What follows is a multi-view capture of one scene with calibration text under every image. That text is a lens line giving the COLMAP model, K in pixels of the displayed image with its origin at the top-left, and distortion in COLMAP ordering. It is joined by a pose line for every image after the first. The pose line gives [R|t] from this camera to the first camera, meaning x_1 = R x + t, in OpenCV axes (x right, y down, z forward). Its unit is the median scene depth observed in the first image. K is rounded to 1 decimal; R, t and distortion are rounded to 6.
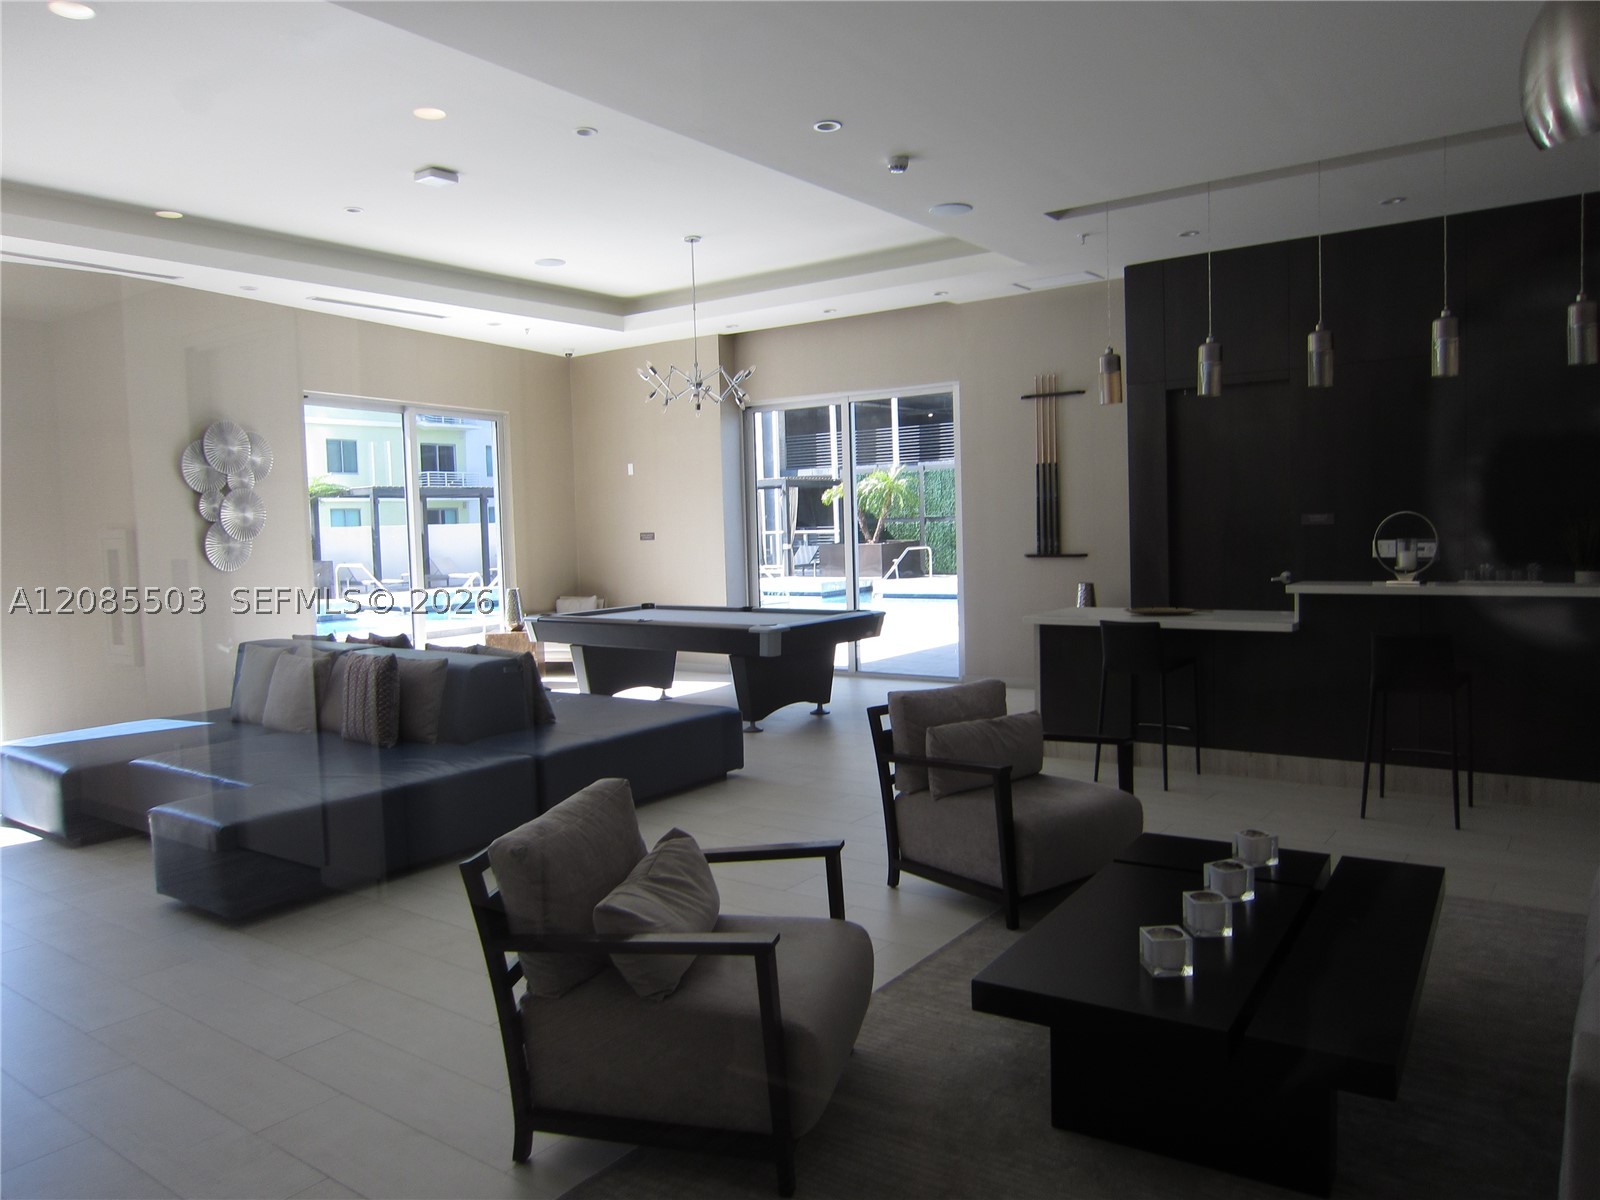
lens RADIAL K [[1145.7, 0, 800.8], [0, 1145.7, 600.8], [0, 0, 1]] dist [-0.031063, 0.004744]
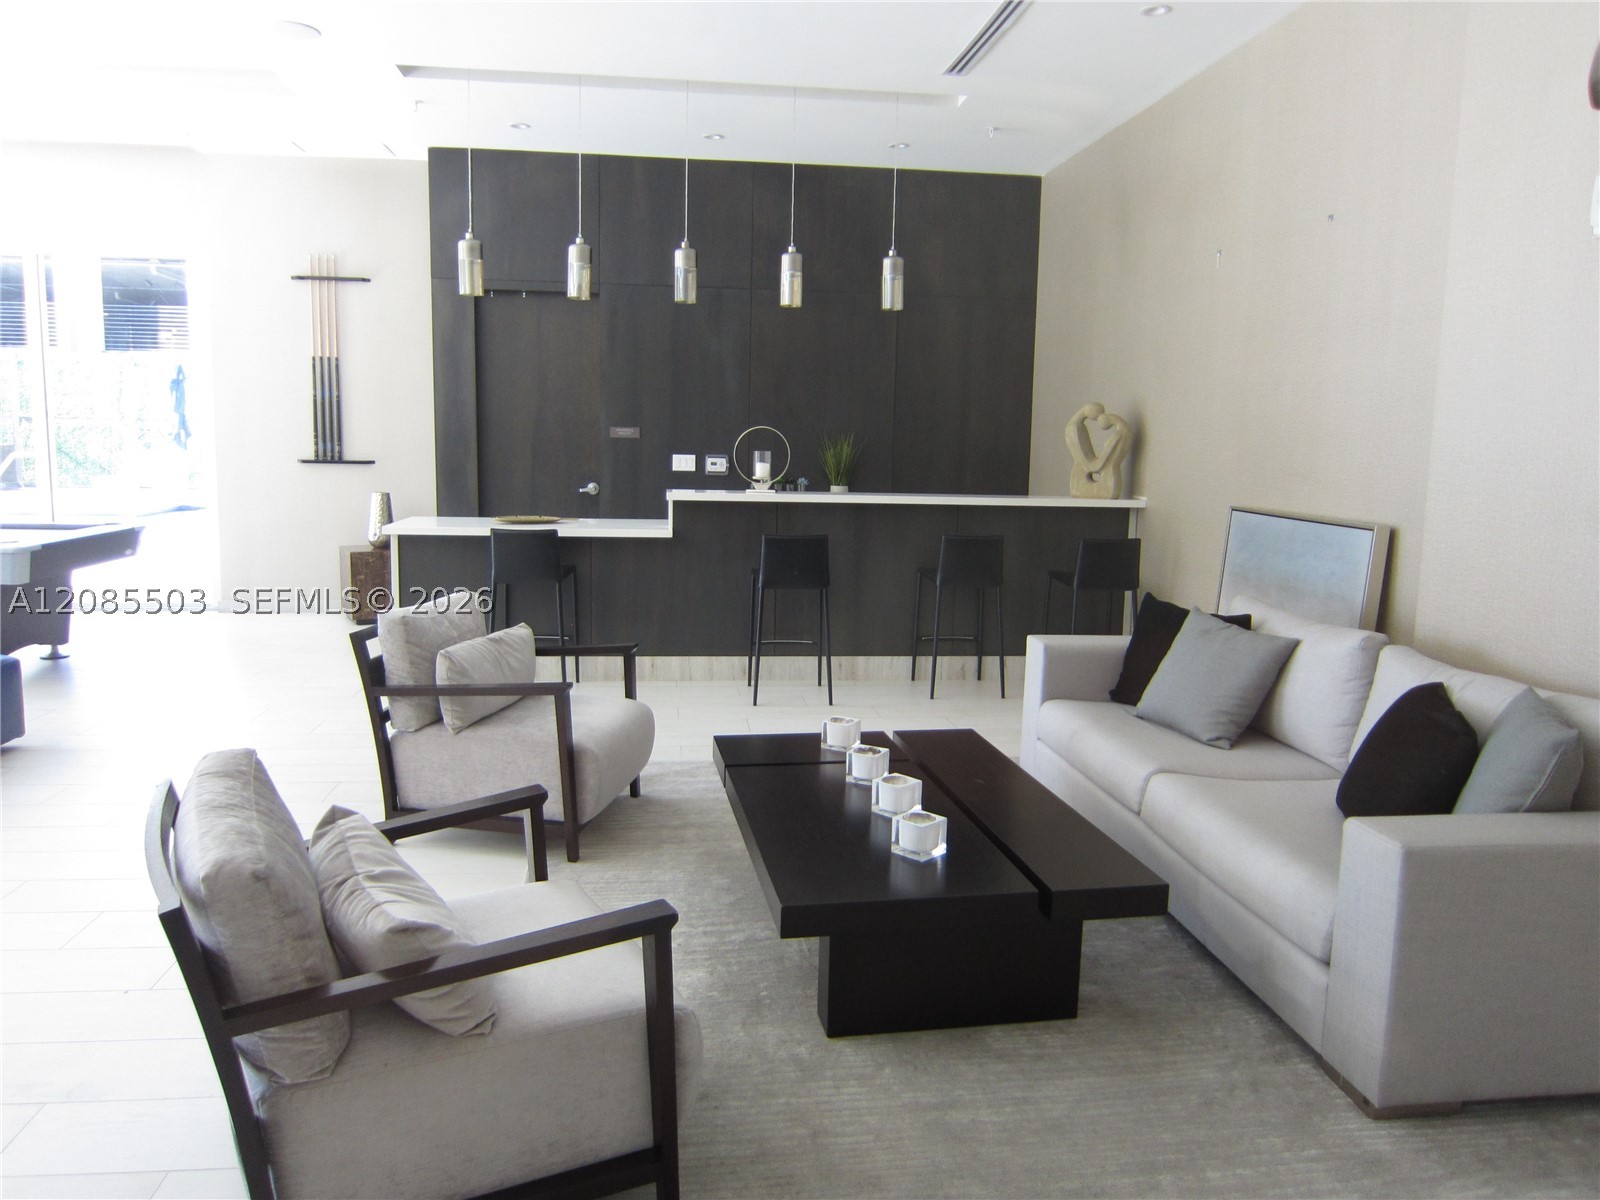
lens RADIAL K [[1145.7, 0, 800.8], [0, 1145.7, 600.8], [0, 0, 1]] dist [-0.031063, 0.004744]
pose [[0.729193, -0.050003, 0.682479, -0.188515], [0.002984, 0.997550, 0.069898, 0.011393], [-0.684302, -0.048932, 0.727555, 0.144839]]
